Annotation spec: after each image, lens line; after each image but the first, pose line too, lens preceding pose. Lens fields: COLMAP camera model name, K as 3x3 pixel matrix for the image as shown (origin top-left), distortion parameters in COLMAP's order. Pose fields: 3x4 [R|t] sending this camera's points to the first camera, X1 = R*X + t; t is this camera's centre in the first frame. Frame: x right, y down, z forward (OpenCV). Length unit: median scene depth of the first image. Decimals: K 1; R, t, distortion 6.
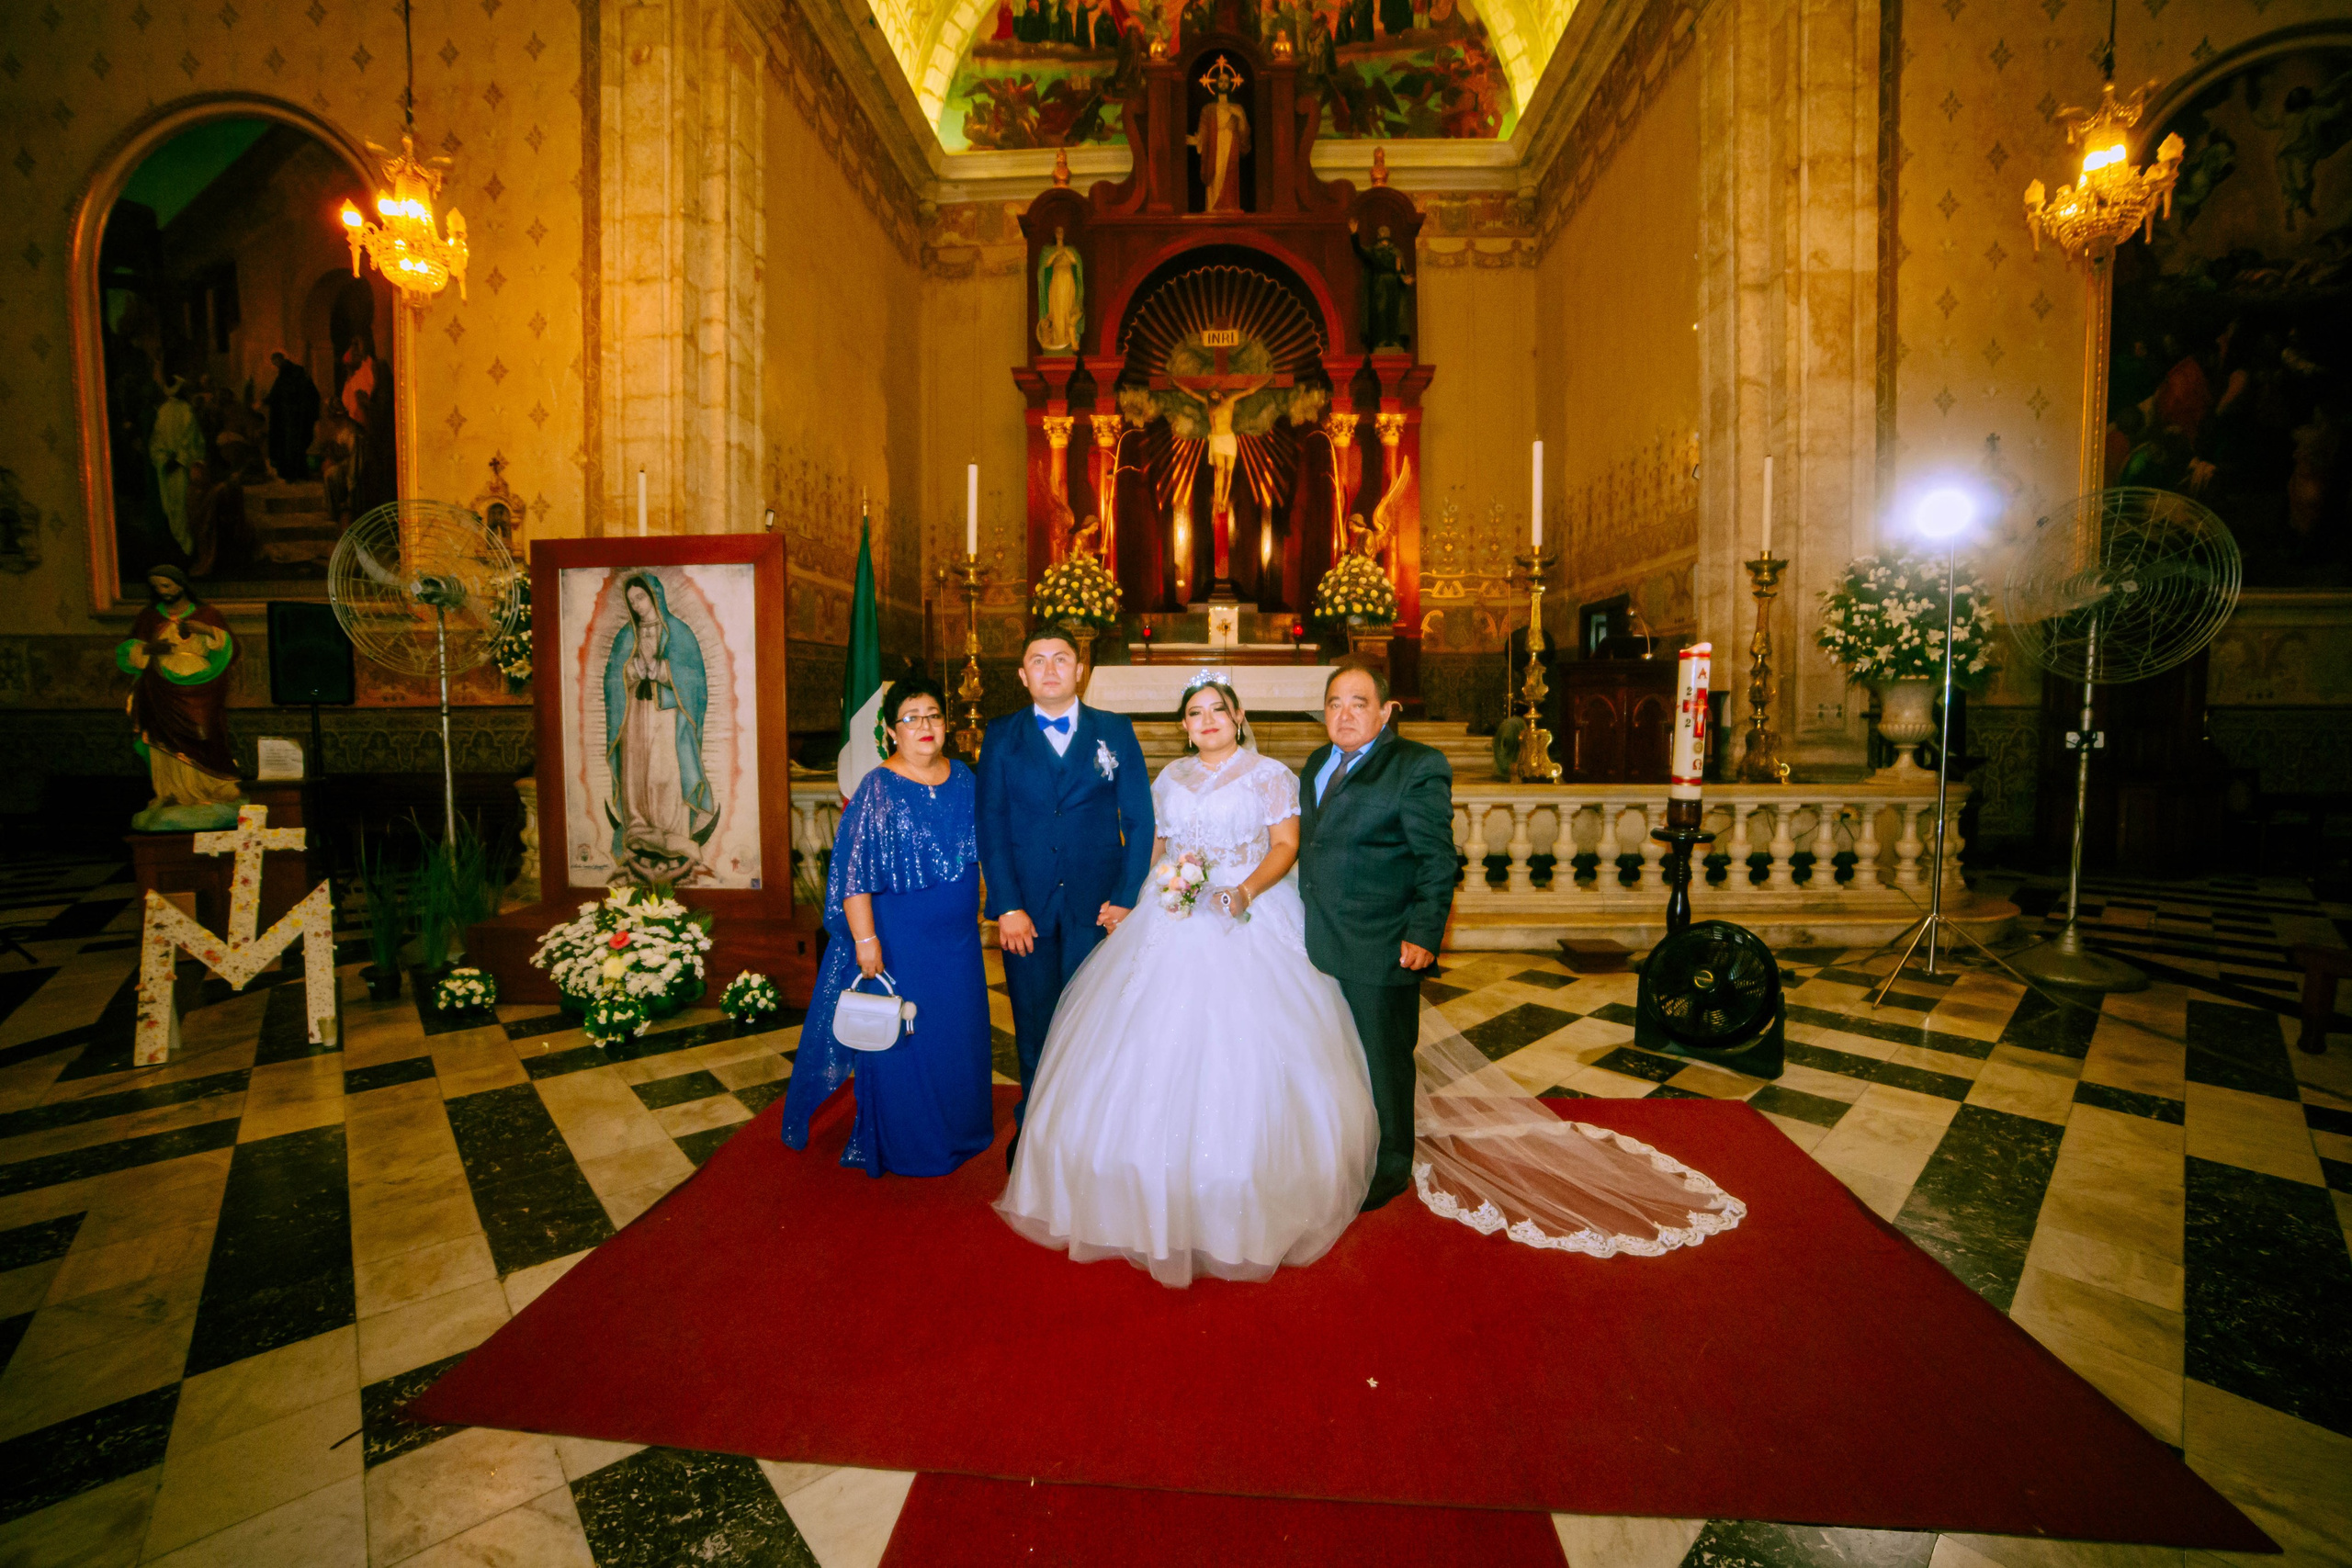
lens RADIAL K [[990.7, 0, 1174.2], [0, 990.7, 769.9], [0, 0, 1]] dist [-0.103227, 0.035888]
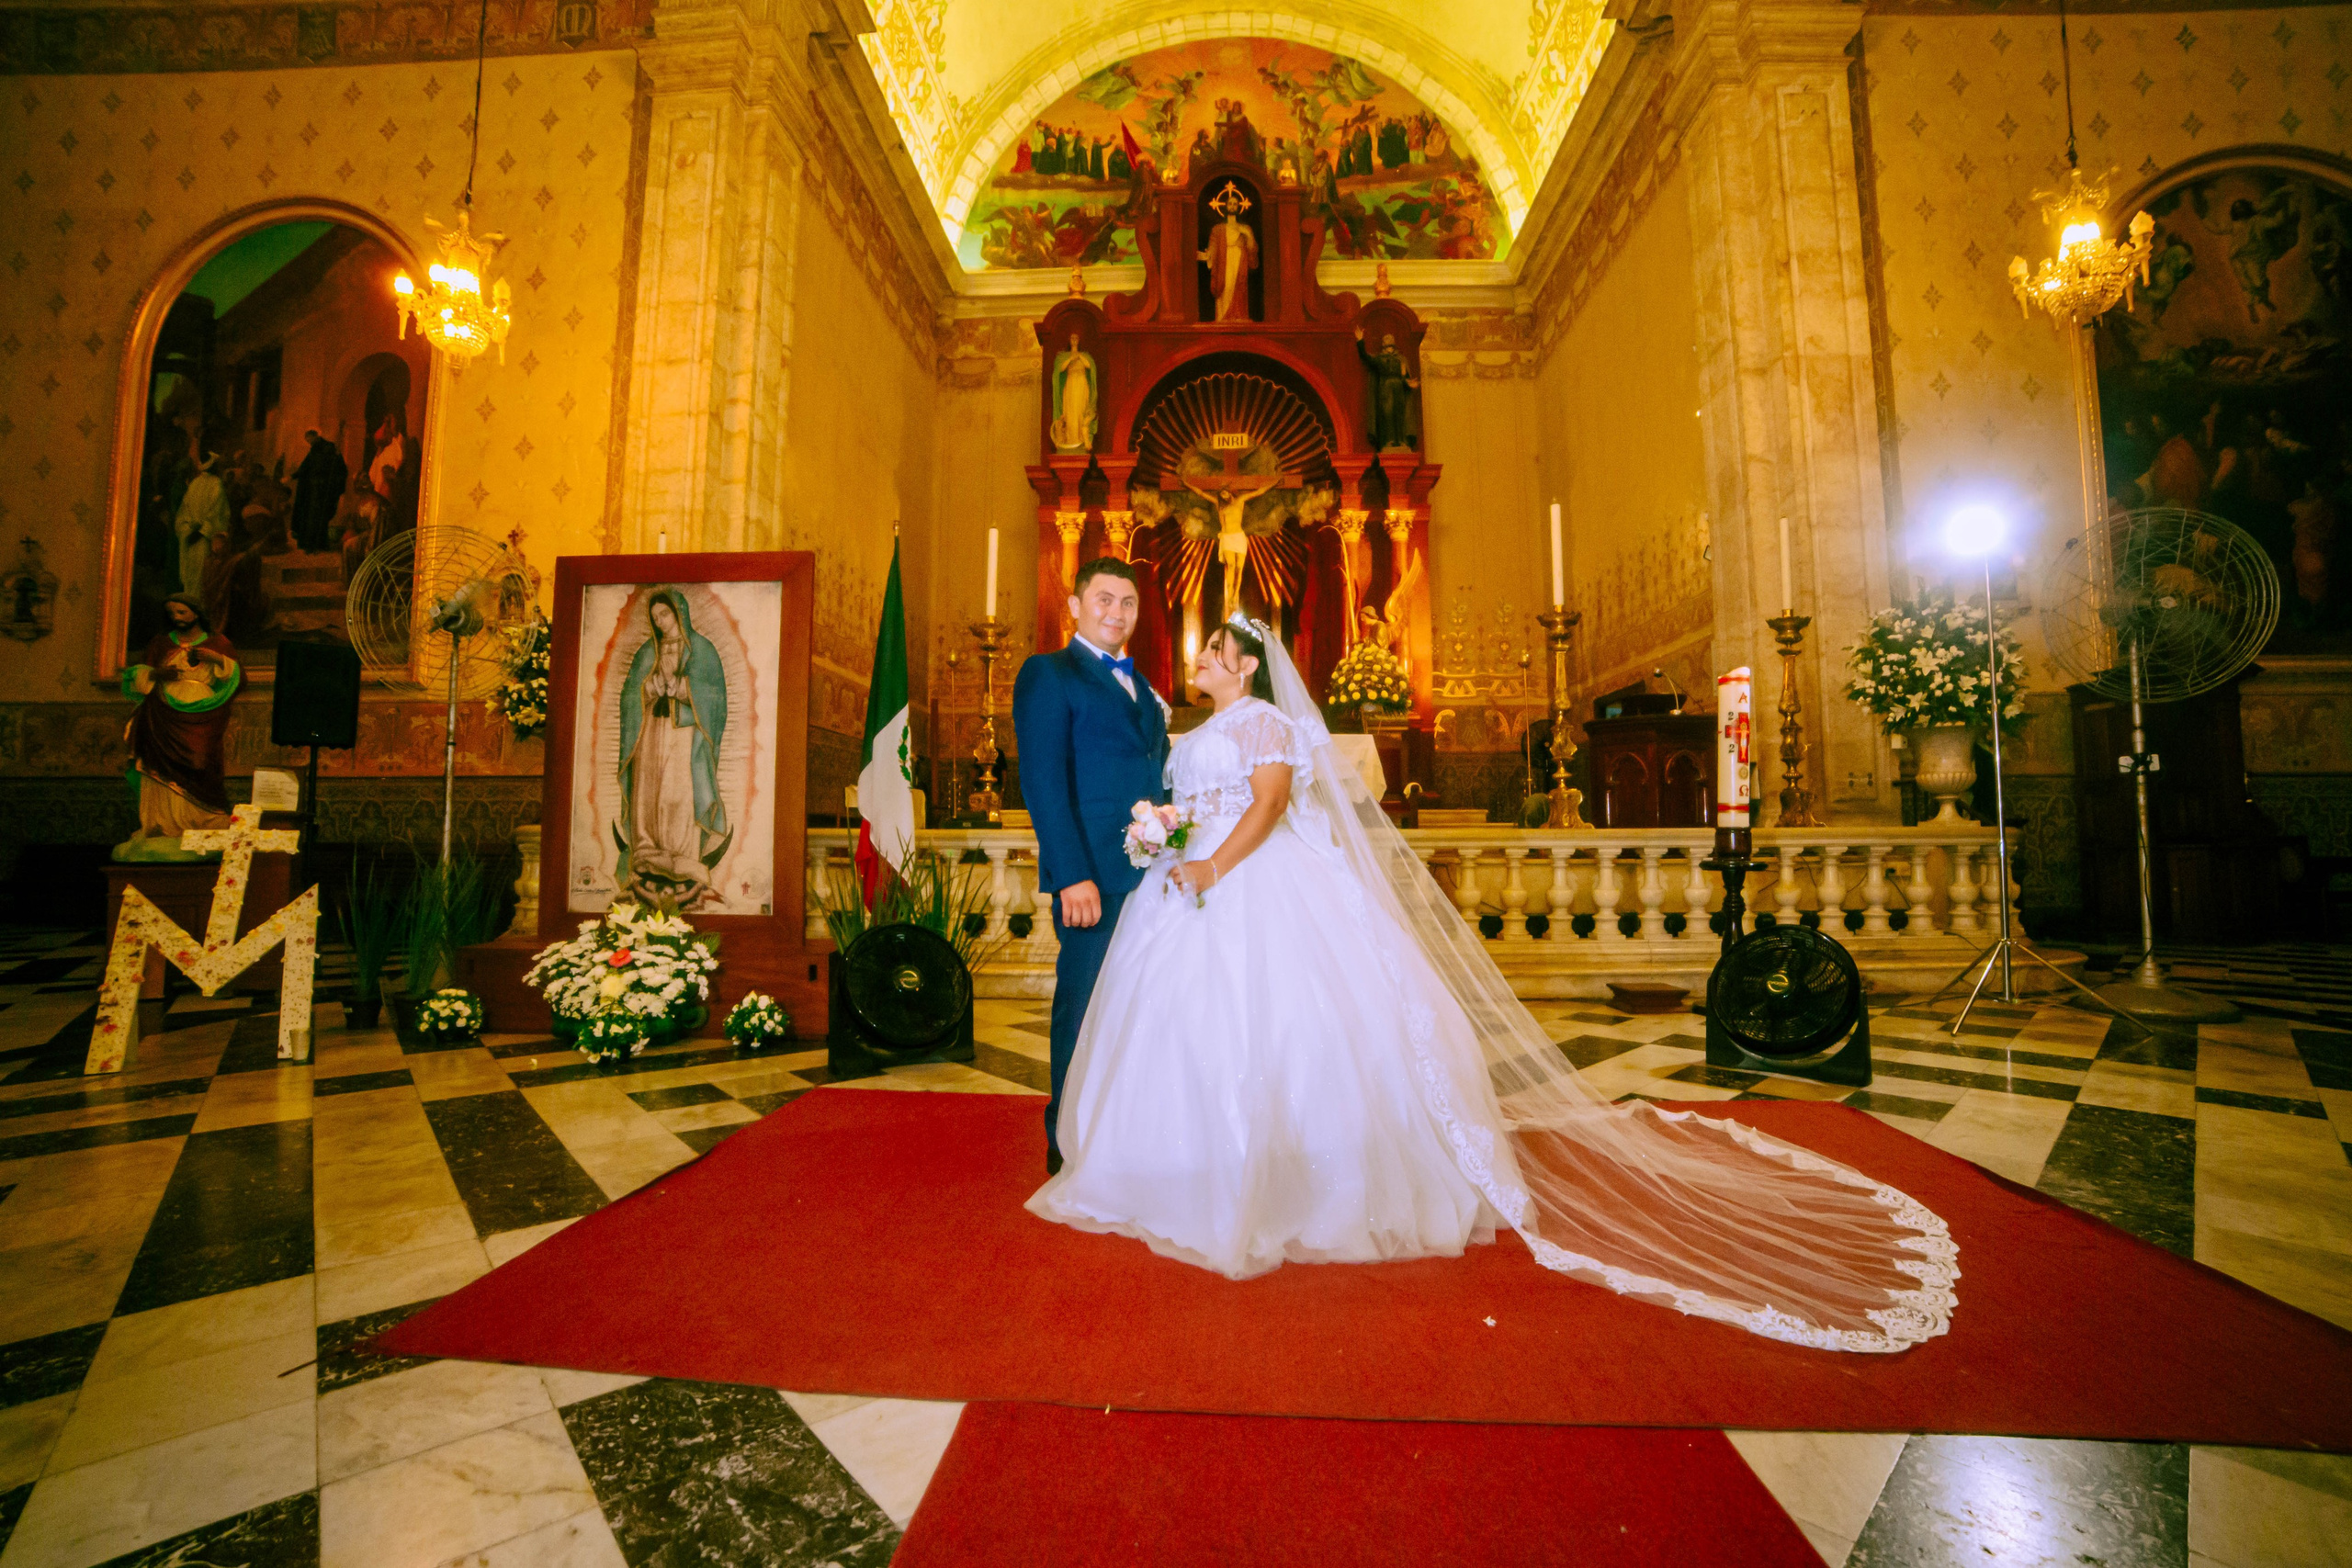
lens RADIAL K [[1009.1, 0, 1173.5], [0, 1009.1, 775.9], [0, 0, 1]] dist [-0.104843, 0.037007]
pose [[0.999995, 0.002083, 0.002257, -0.021633], [-0.001763, 0.991055, -0.133443, 0.070827], [-0.002515, 0.133439, 0.991054, 0.014693]]
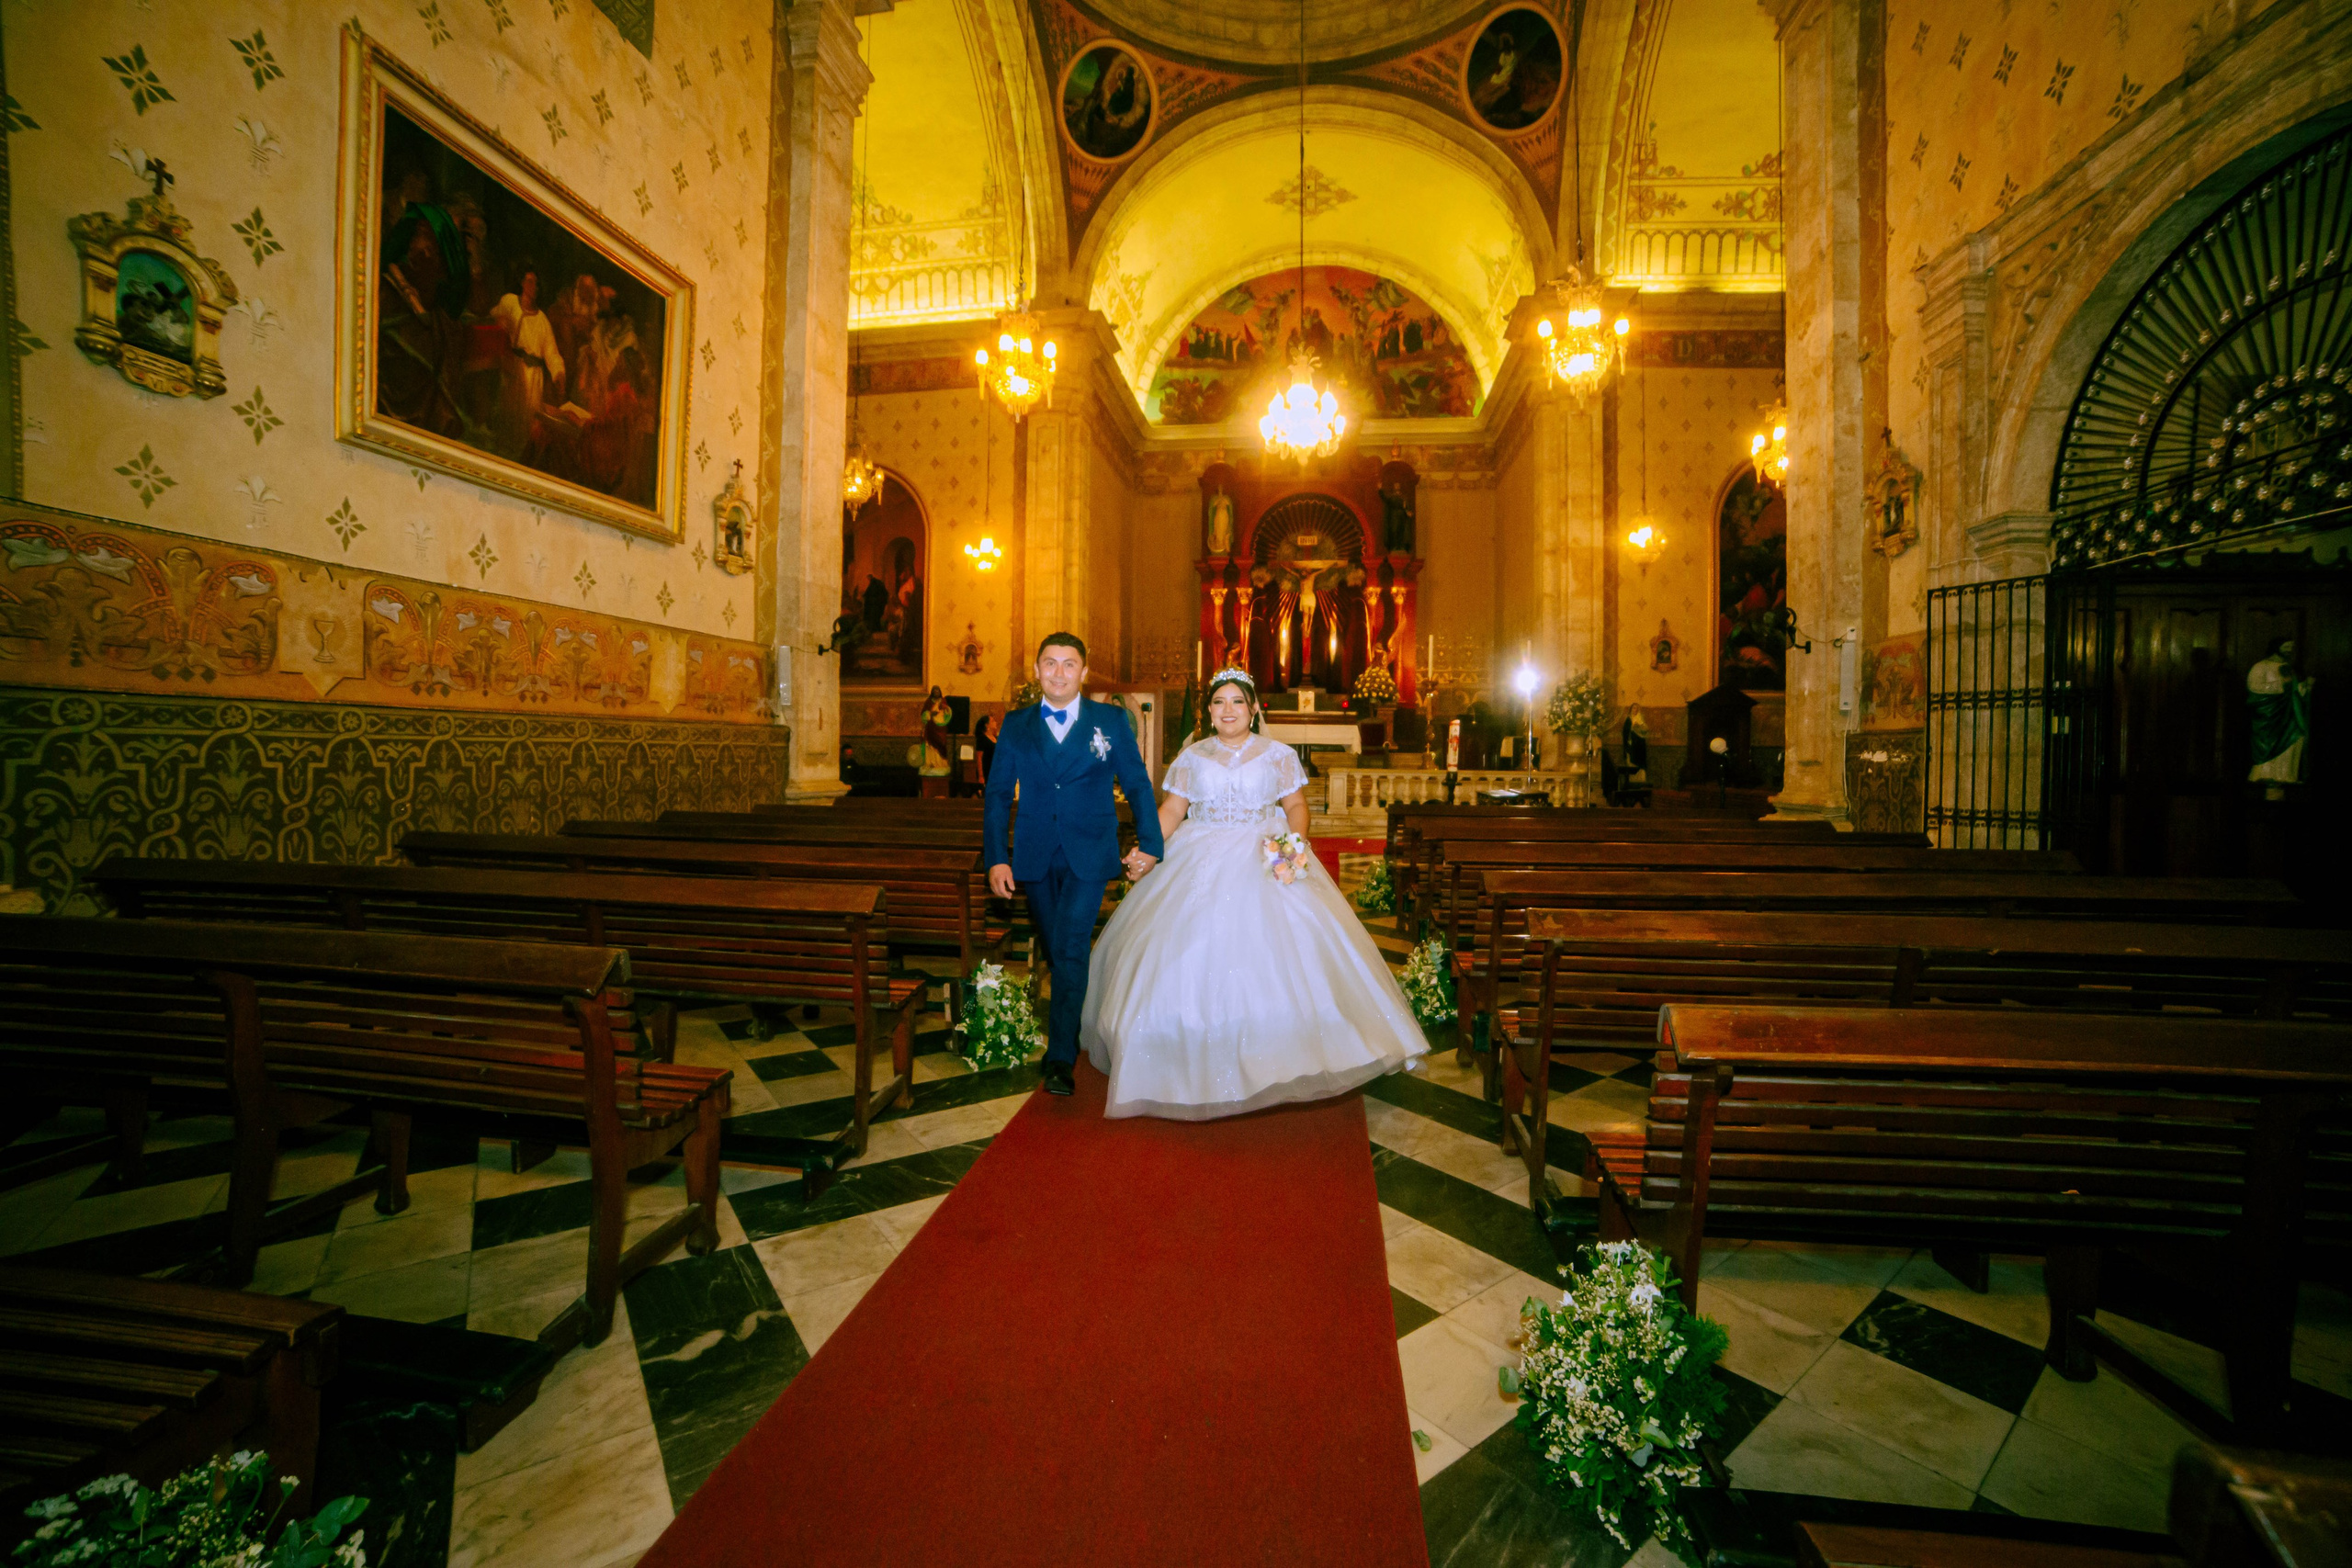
lens RADIAL K [[1053.3, 0, 1159.6], [0, 1053.3, 756.0], [0, 0, 1]] dist [-0.091427, 0.034825]
pose [[0.994332, 0.014503, -0.105328, -0.022677], [-0.021084, 0.997876, -0.061641, 0.129451], [0.104211, 0.063513, 0.992525, -1.499632]]
